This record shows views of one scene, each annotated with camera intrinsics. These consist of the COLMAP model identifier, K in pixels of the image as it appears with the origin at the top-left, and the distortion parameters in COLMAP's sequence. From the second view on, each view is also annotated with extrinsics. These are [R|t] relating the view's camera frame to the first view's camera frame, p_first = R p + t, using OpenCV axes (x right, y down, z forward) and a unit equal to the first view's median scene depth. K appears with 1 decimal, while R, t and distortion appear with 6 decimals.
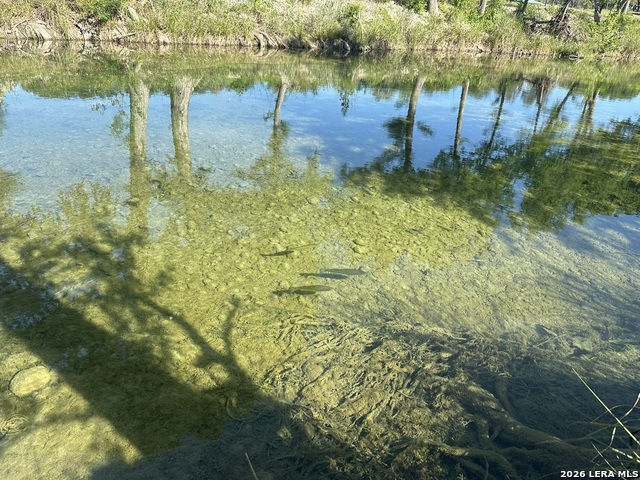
lens RADIAL K [[450.5, 0, 317.3], [0, 450.5, 242.9], [0, 0, 1]] dist [0.036014, -0.039478]
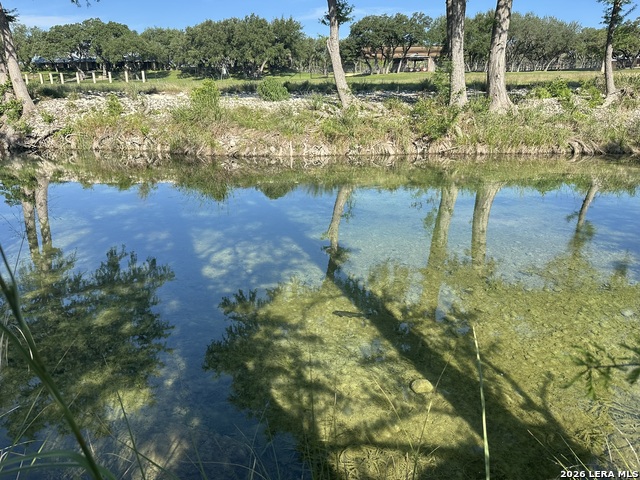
lens RADIAL K [[444.2, 0, 319.5], [0, 444.2, 253.2], [0, 0, 1]] dist [0.038475, -0.051366]
pose [[0.822526, 0.103849, -0.559165, -0.010332], [-0.195600, 0.974865, -0.106674, 0.012048], [0.534033, 0.197115, 0.822165, -0.116272]]
